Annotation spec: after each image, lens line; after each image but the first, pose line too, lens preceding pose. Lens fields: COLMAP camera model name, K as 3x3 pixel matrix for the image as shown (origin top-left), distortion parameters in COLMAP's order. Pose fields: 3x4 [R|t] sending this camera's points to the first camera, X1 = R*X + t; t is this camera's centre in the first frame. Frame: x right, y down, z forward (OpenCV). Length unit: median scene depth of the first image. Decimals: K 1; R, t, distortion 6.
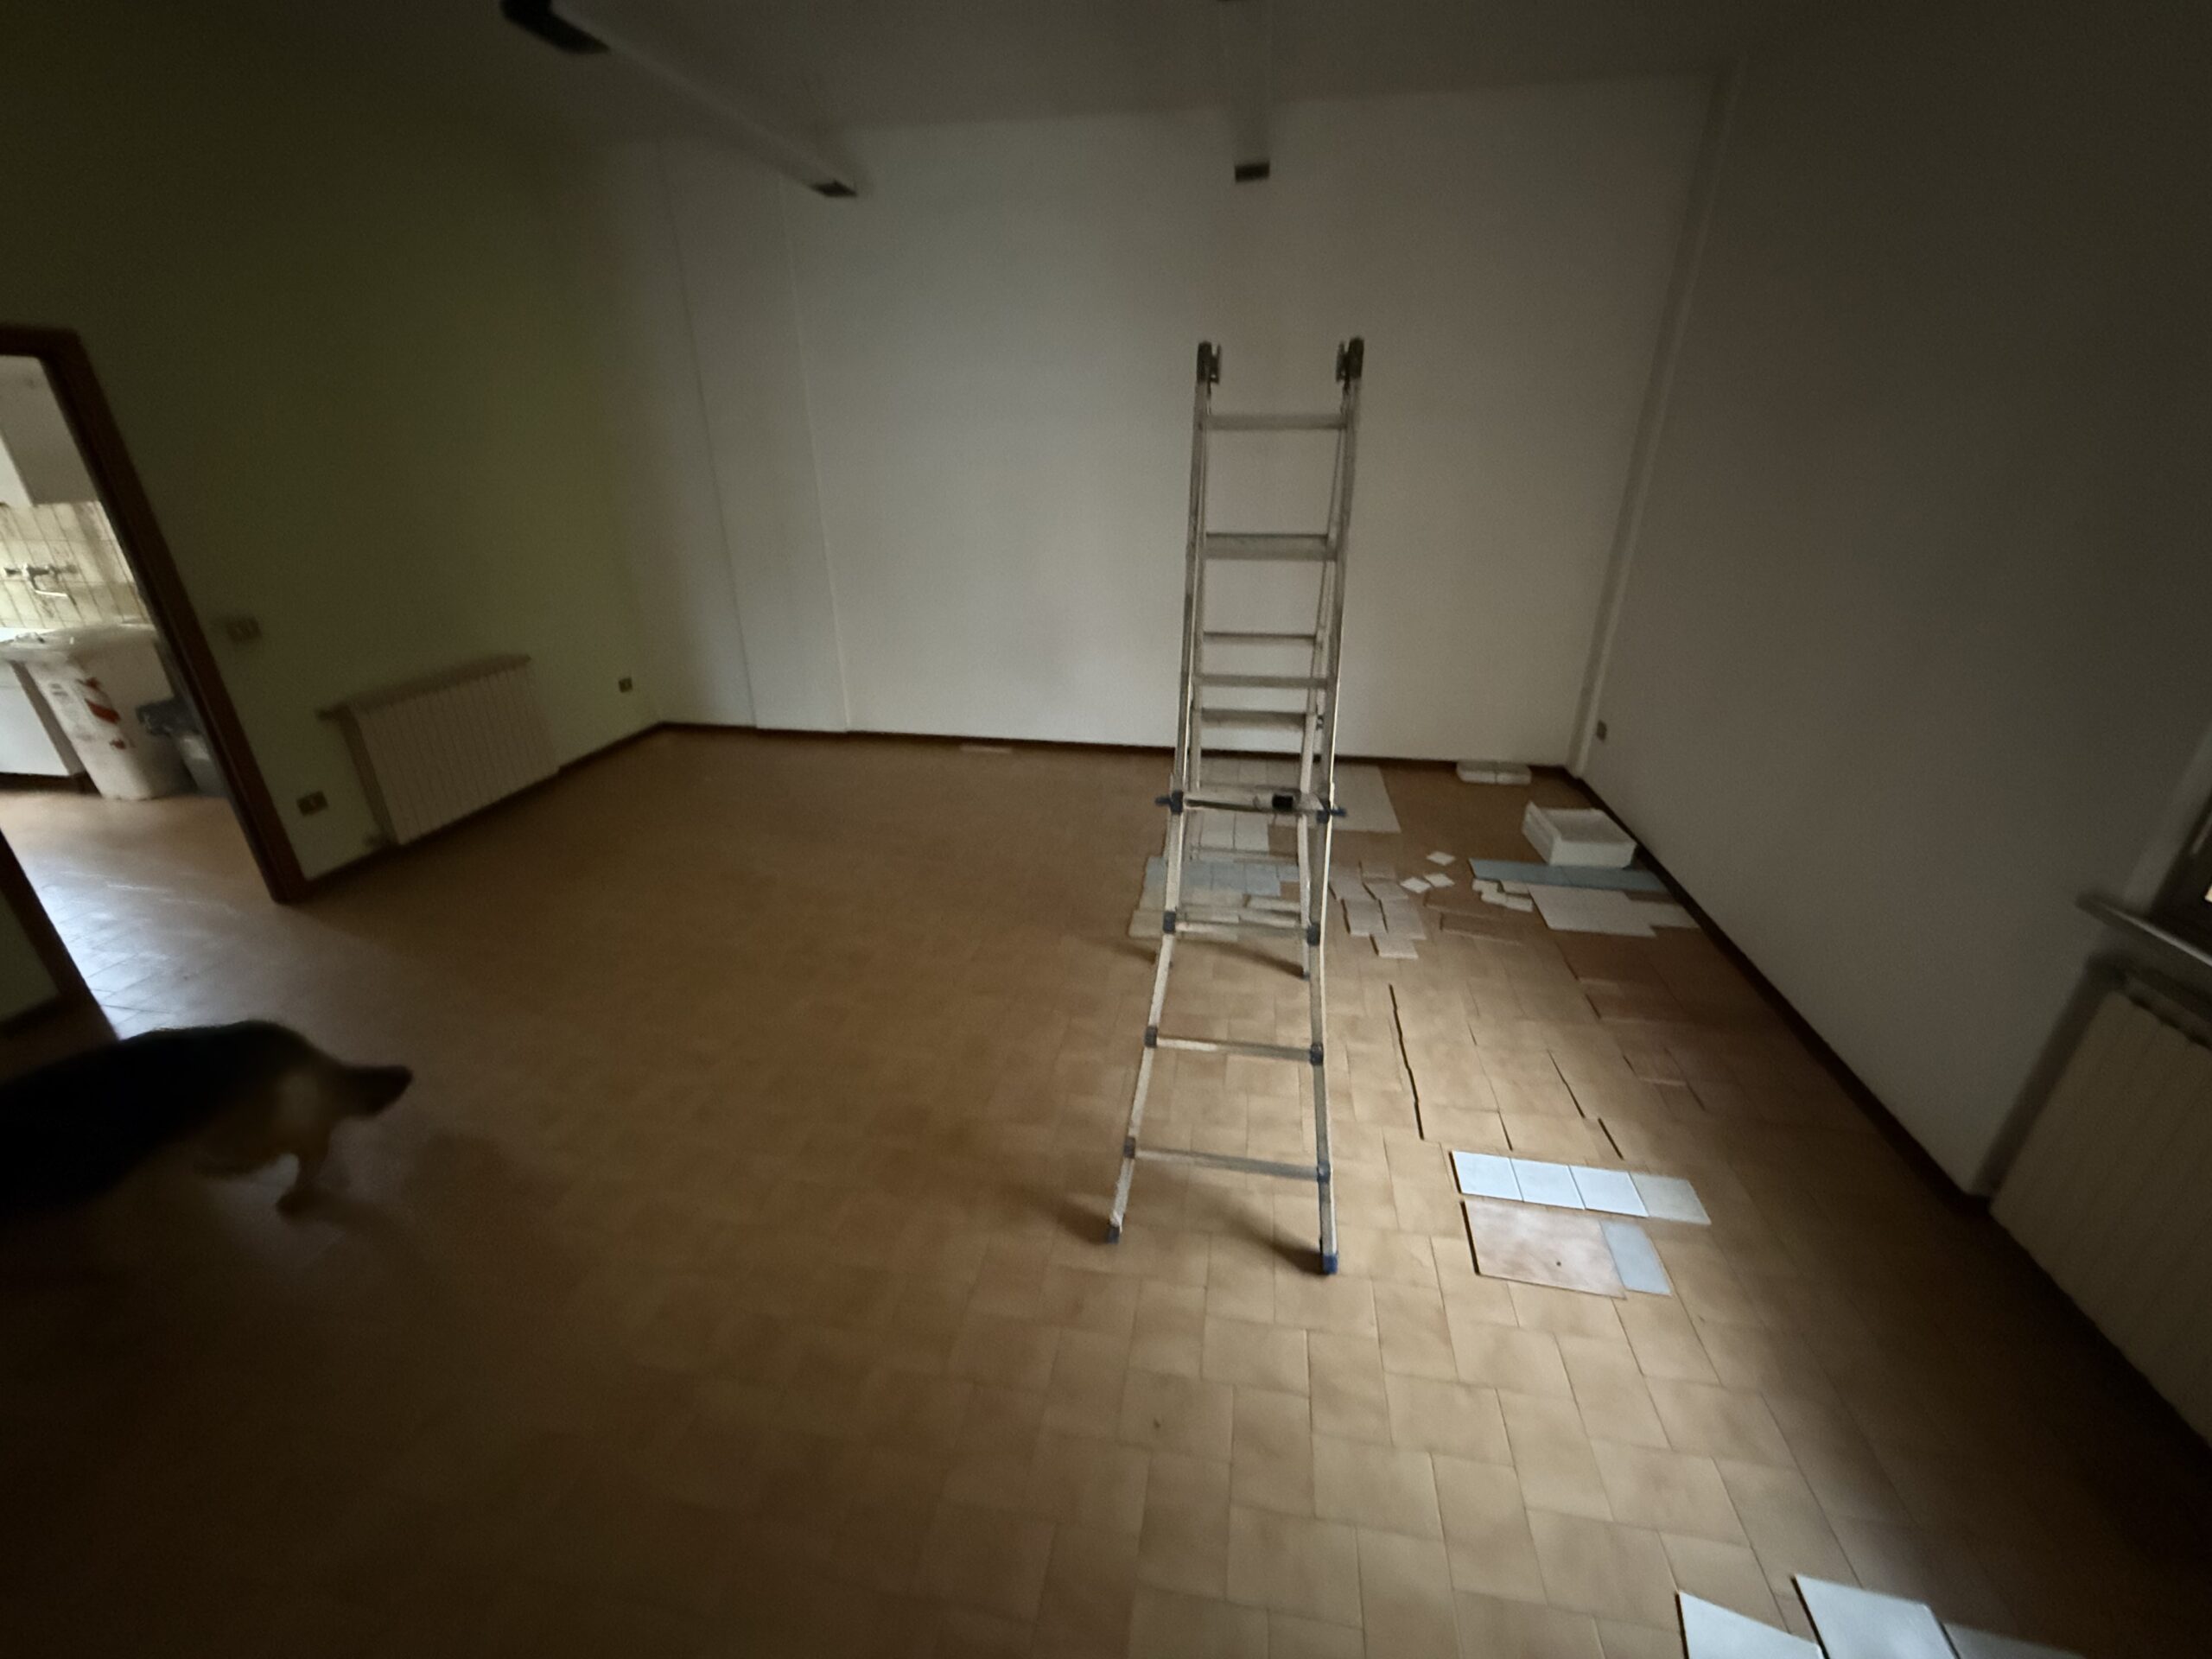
lens RADIAL K [[878.1, 0, 1106.0], [0, 878.1, 829.5], [0, 0, 1]] dist [0.006683, 0.000035]
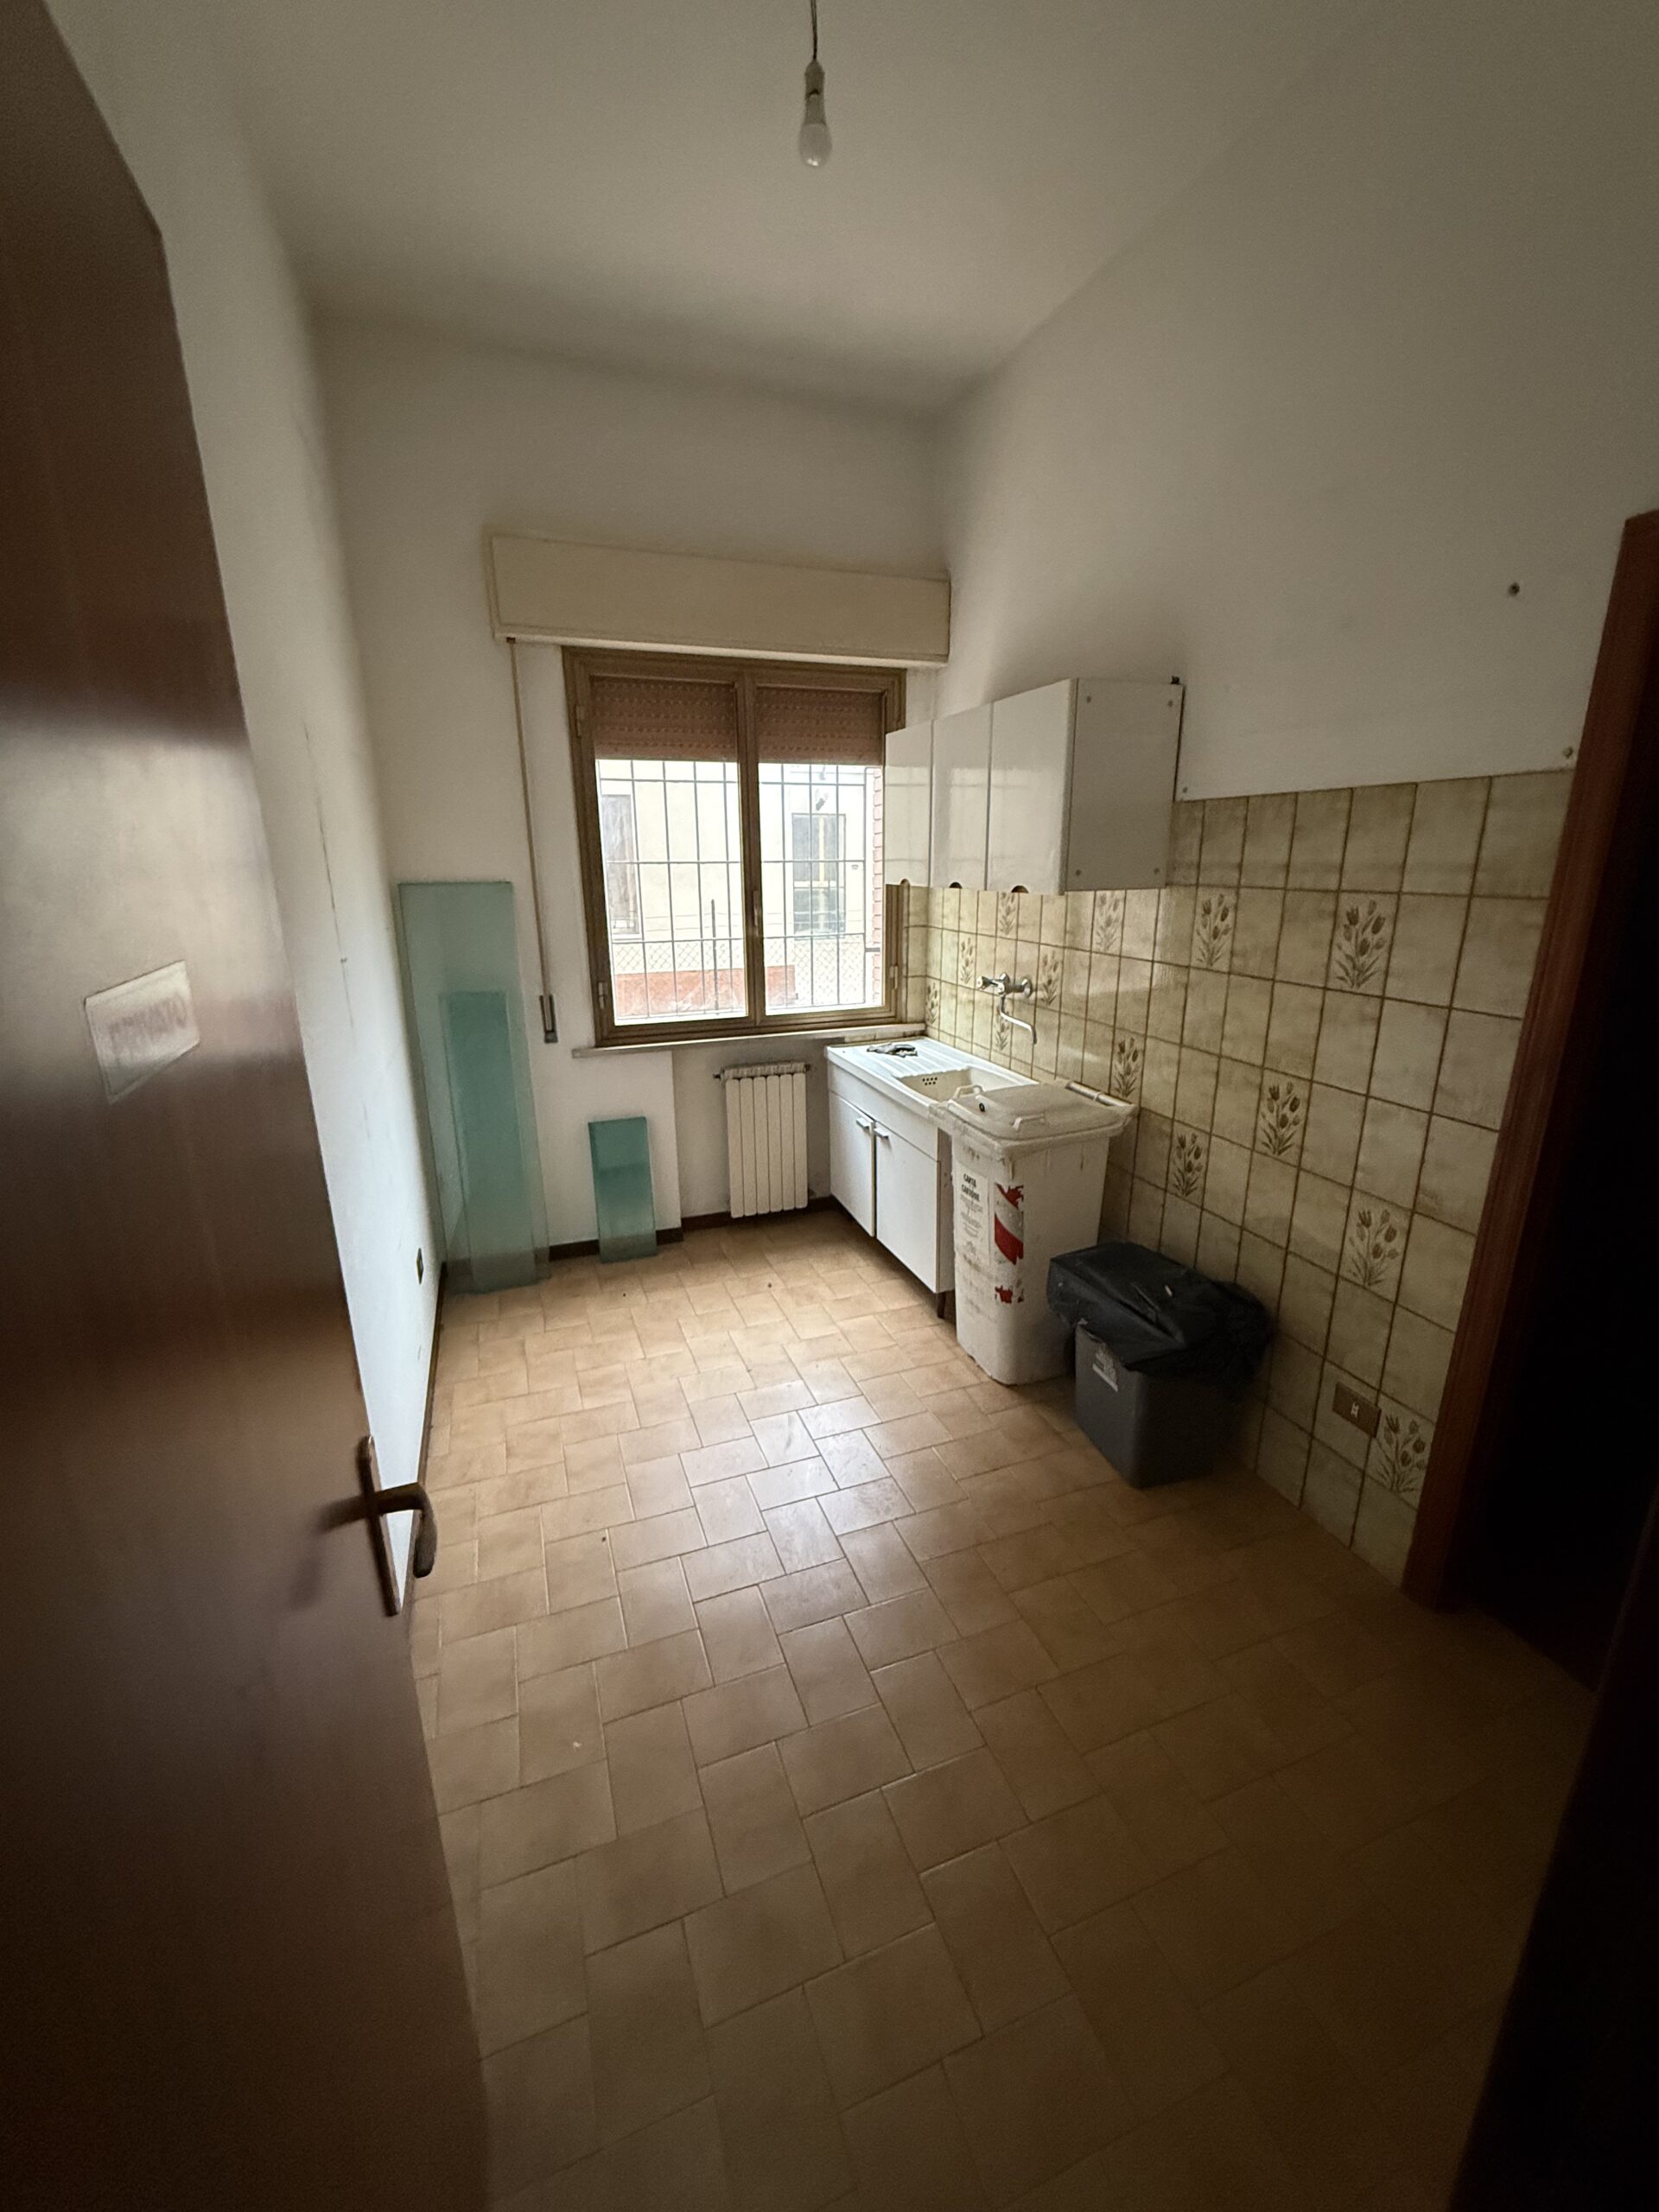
lens RADIAL K [[878.1, 0, 829.5], [0, 878.1, 1106.0], [0, 0, 1]] dist [0.006683, 0.000035]
pose [[0.511599, 0.236590, -0.826009, -0.805215], [-0.337959, 0.939265, 0.059710, -0.226347], [0.789968, 0.248610, 0.560485, 0.617892]]
